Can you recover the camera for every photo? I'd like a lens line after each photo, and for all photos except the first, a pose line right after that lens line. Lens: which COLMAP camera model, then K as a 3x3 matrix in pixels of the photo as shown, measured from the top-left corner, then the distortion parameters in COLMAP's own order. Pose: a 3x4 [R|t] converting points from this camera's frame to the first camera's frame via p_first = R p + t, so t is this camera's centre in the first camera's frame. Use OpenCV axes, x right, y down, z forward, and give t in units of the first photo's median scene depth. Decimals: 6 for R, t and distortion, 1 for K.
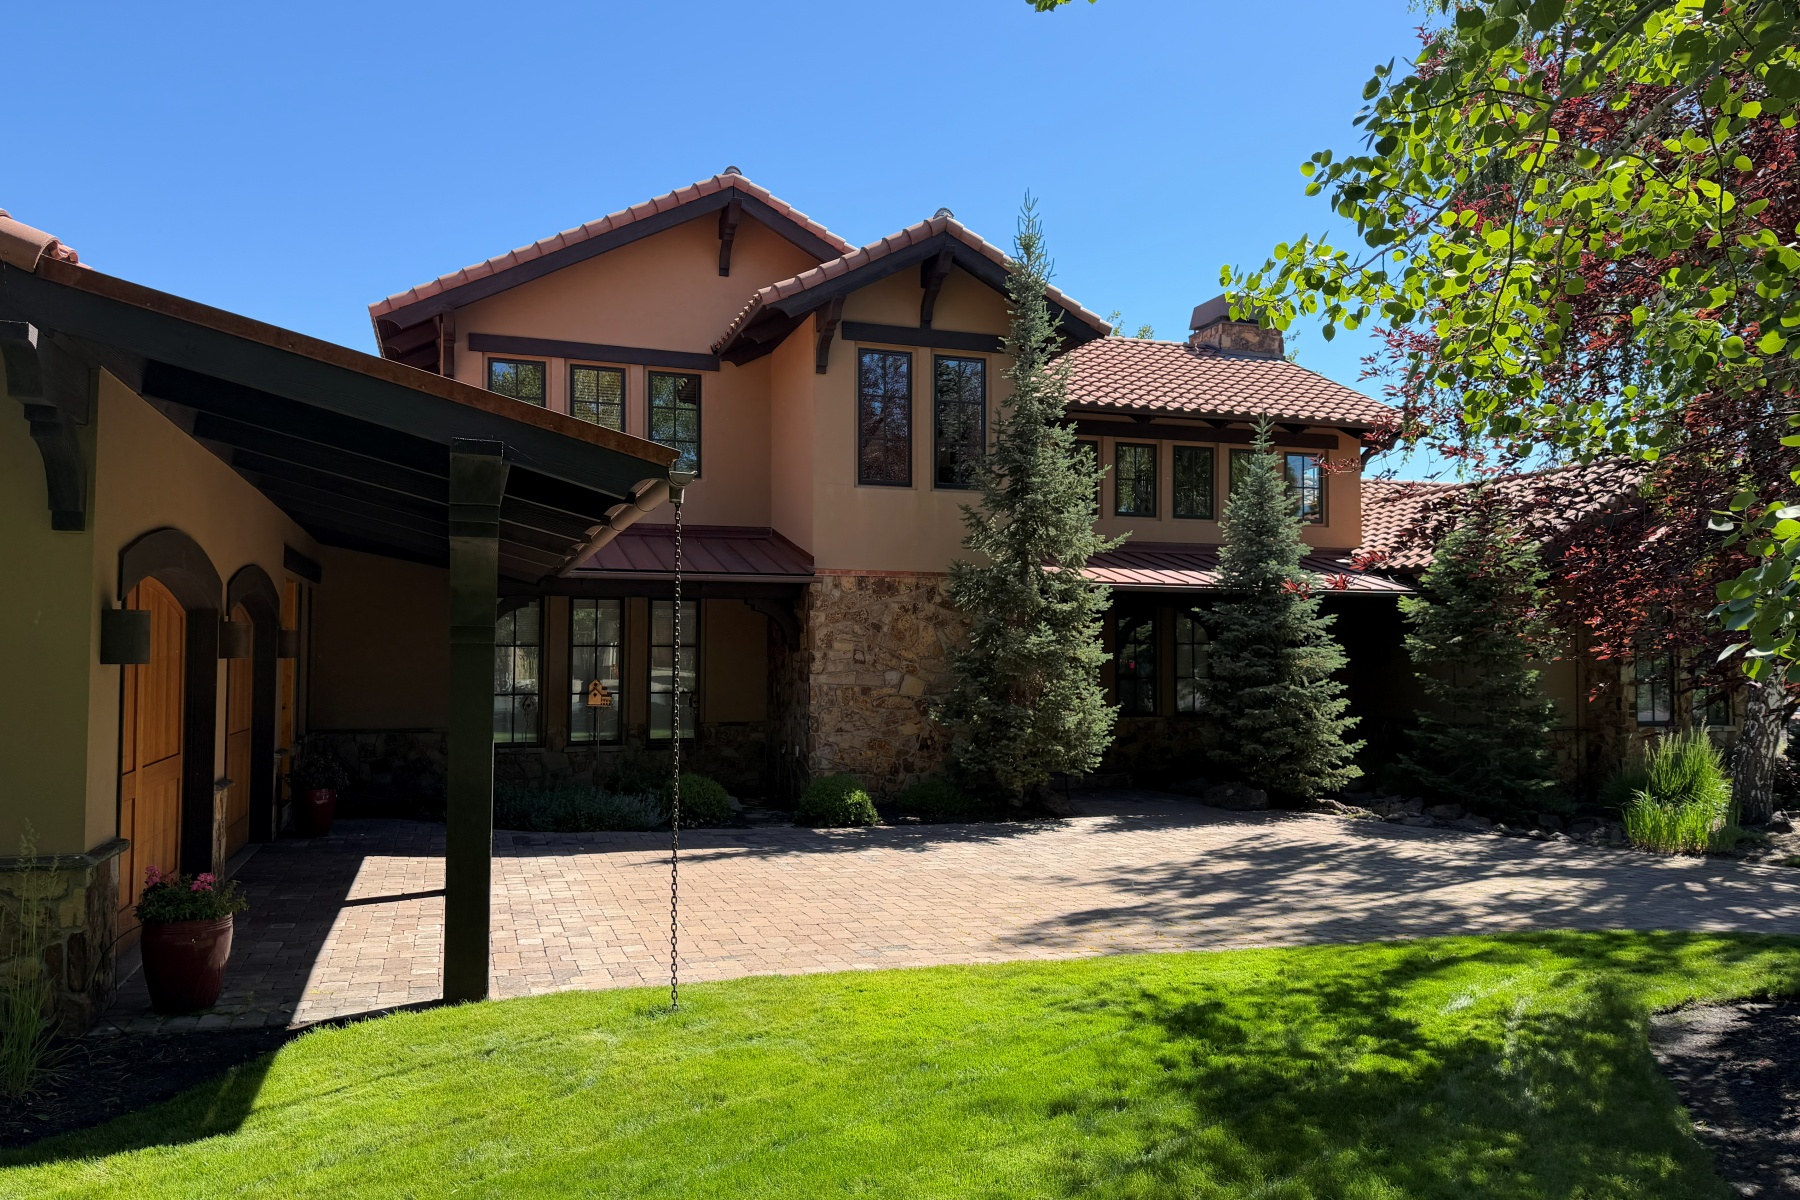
lens RADIAL K [[1180.5, 0, 847.3], [0, 1180.5, 600.1], [0, 0, 1]] dist [0.050317, -0.079054]
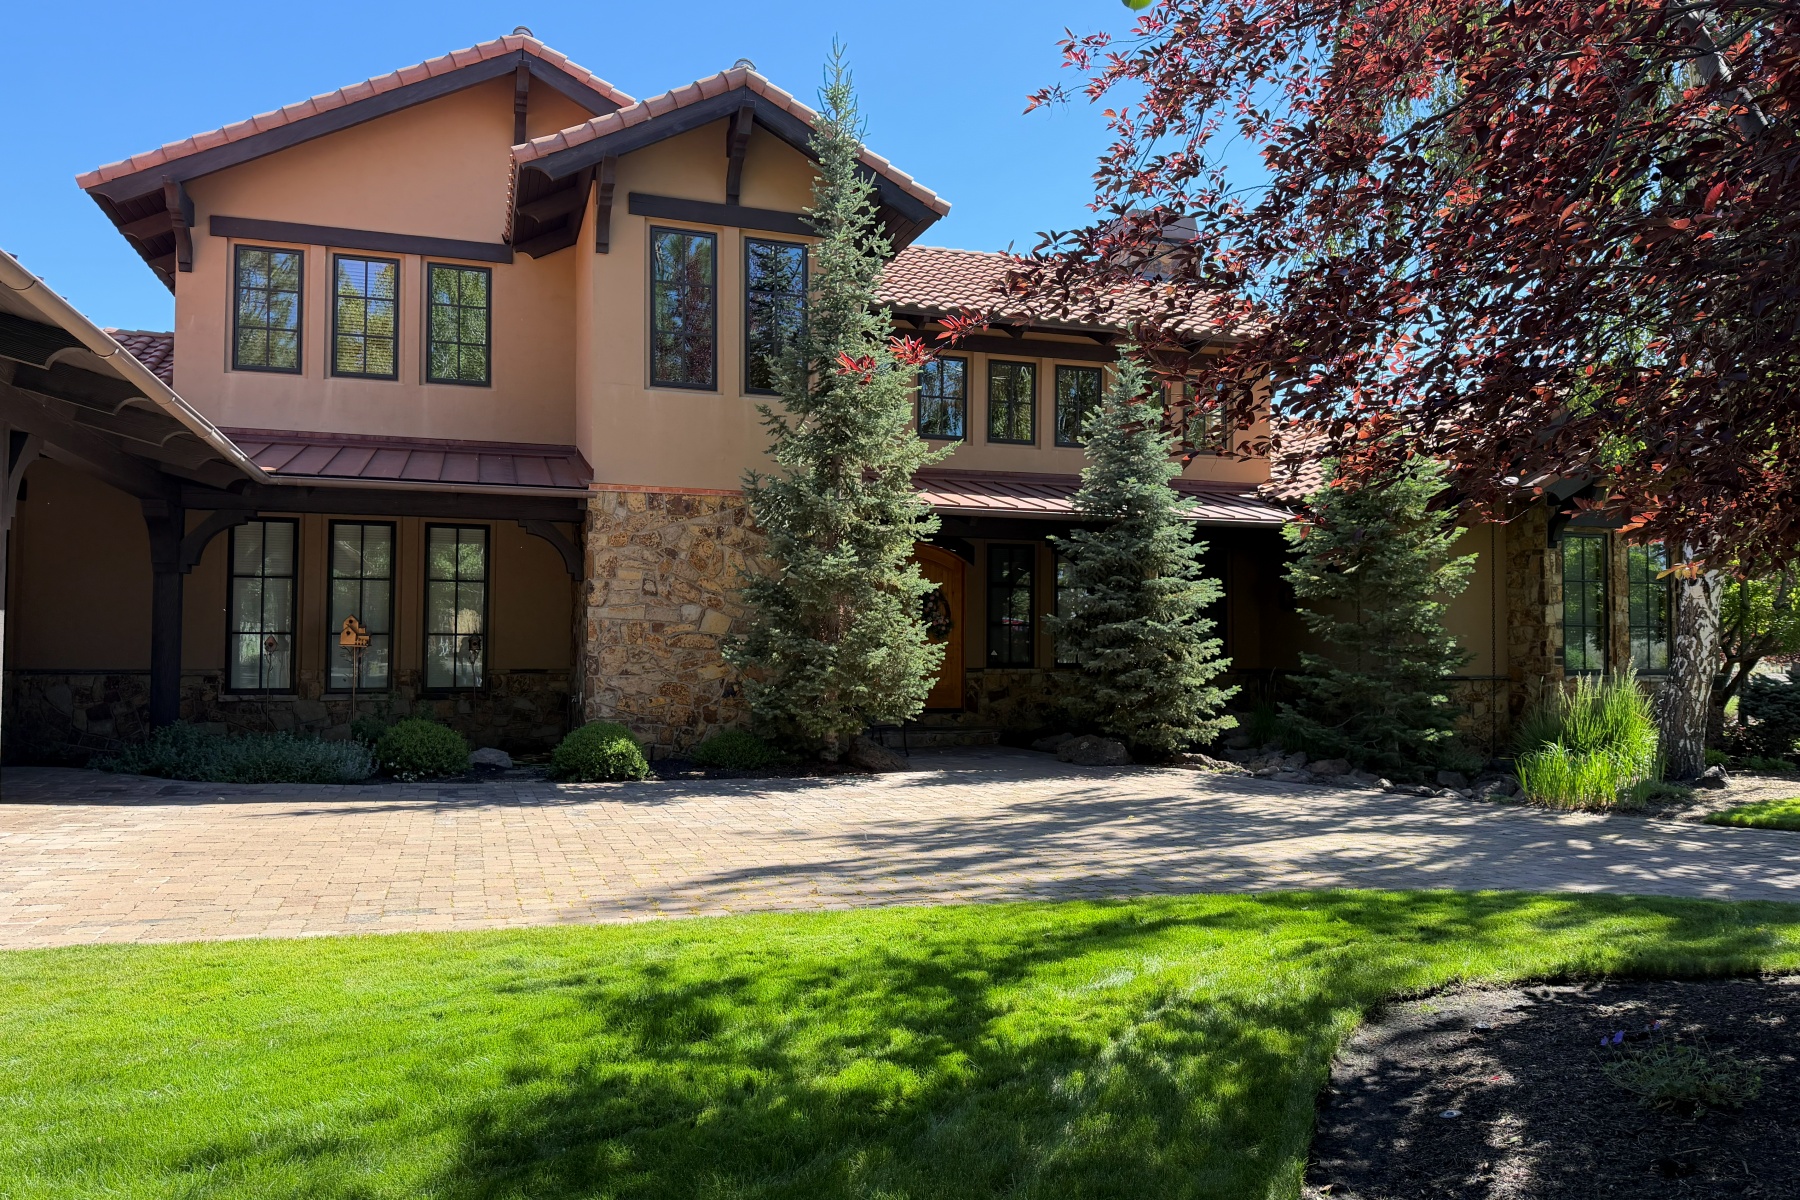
lens RADIAL K [[1111.8, 0, 937.4], [0, 1111.8, 625.5], [0, 0, 1]] dist [0.062783, -0.110832]
pose [[0.999993, 0.001734, 0.003292, 0.218460], [-0.001763, 0.999959, 0.008859, 0.068823], [-0.003276, -0.008864, 0.999955, 0.191954]]
